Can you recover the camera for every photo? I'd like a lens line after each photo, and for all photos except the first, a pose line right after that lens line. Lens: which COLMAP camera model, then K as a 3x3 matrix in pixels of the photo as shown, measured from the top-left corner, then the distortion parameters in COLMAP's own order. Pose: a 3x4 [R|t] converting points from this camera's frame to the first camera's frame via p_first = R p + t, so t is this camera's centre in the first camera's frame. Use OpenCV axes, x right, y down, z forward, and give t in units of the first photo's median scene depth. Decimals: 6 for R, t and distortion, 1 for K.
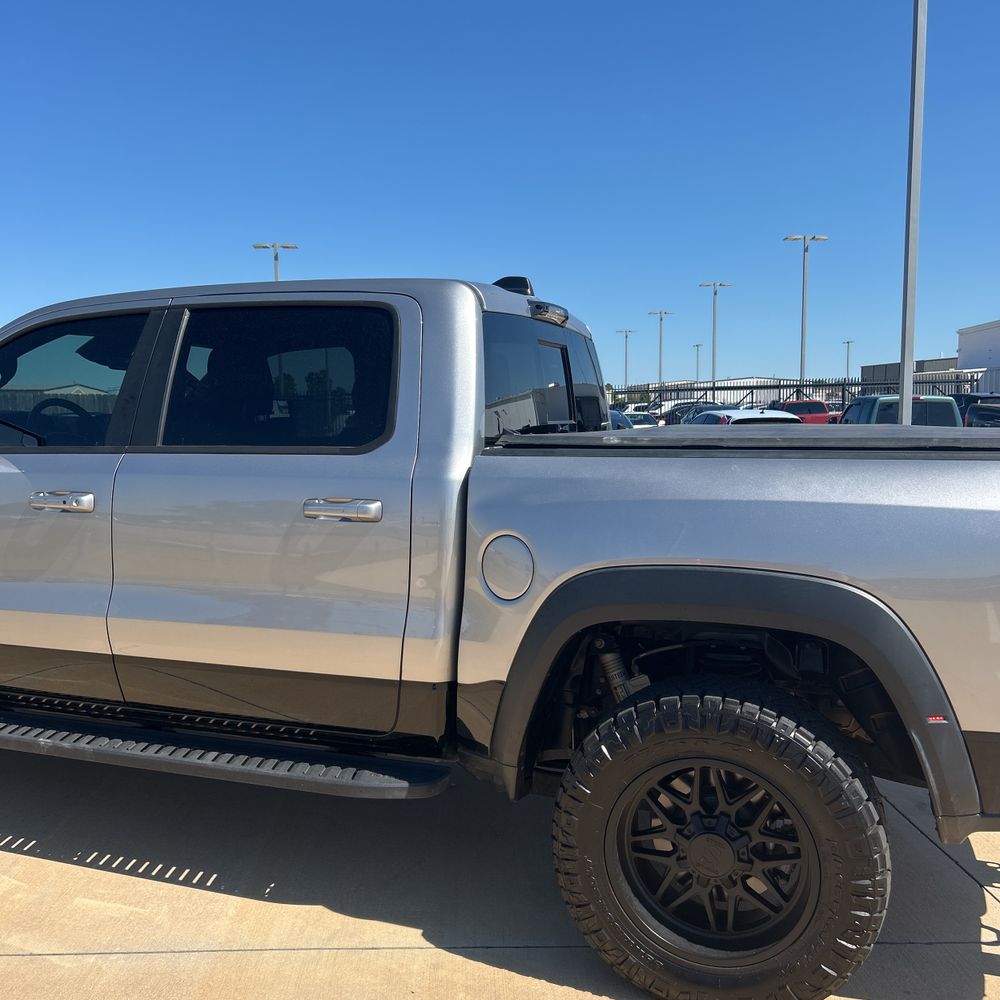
lens RADIAL K [[964.8, 0, 520.0], [0, 964.8, 526.6], [0, 0, 1]] dist [0.180878, -0.283087]
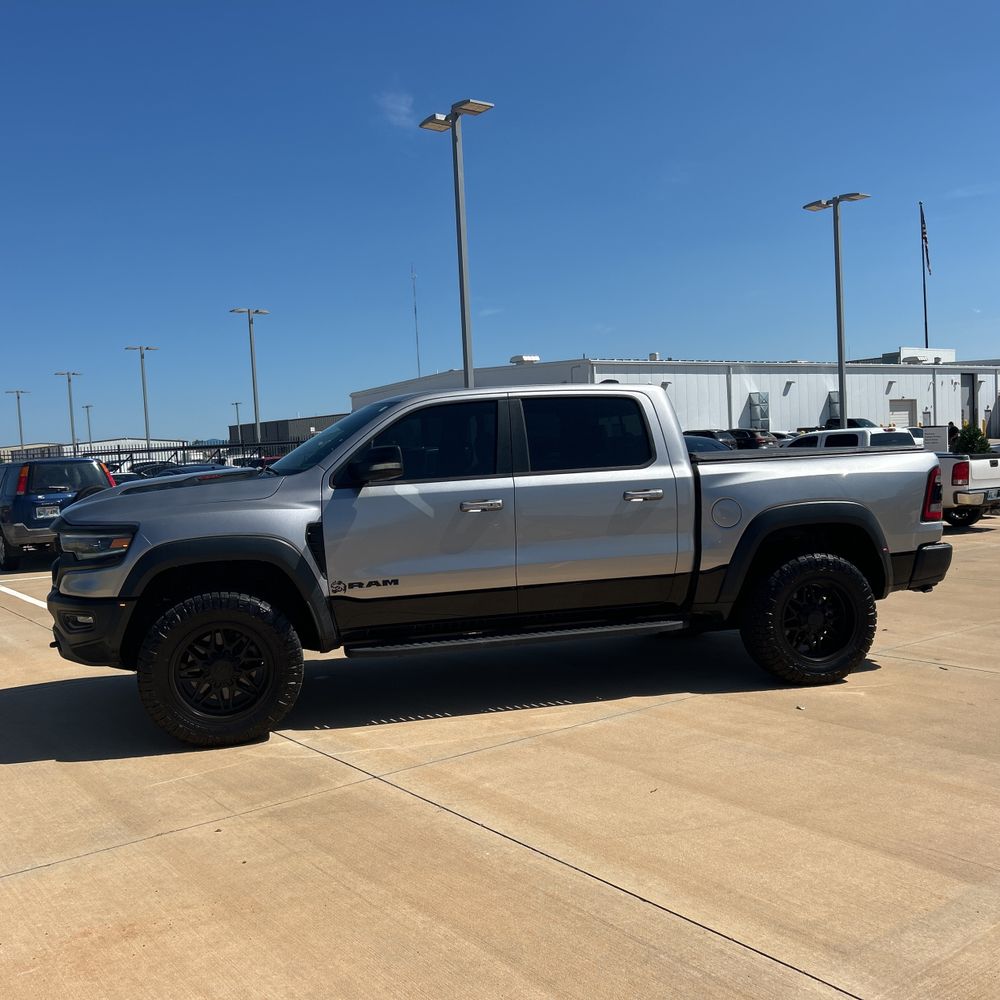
lens RADIAL K [[1000.9, 0, 499.1], [0, 1000.9, 496.6], [0, 0, 1]] dist [0.126796, -0.233543]
pose [[0.819518, -0.057019, 0.570209, -1.501458], [0.109575, 0.992270, -0.058260, 0.070246], [-0.562479, 0.110225, 0.819431, -0.533700]]
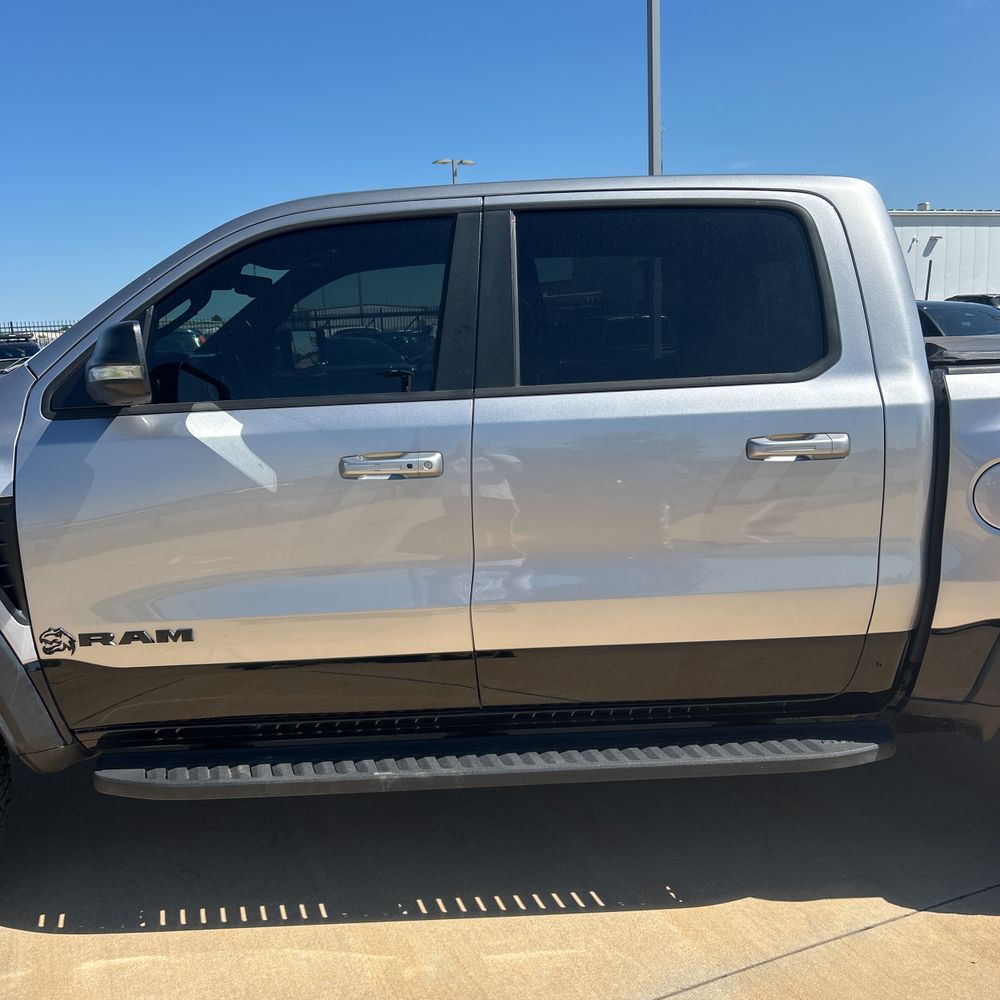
lens RADIAL K [[1010.0, 0, 507.5], [0, 1010.0, 499.3], [0, 0, 1]] dist [0.040127, -0.030509]
pose [[0.927797, -0.088435, 0.362453, -0.676232], [0.074526, 0.995851, 0.052209, -0.033308], [-0.365566, -0.021427, 0.930539, 0.232763]]
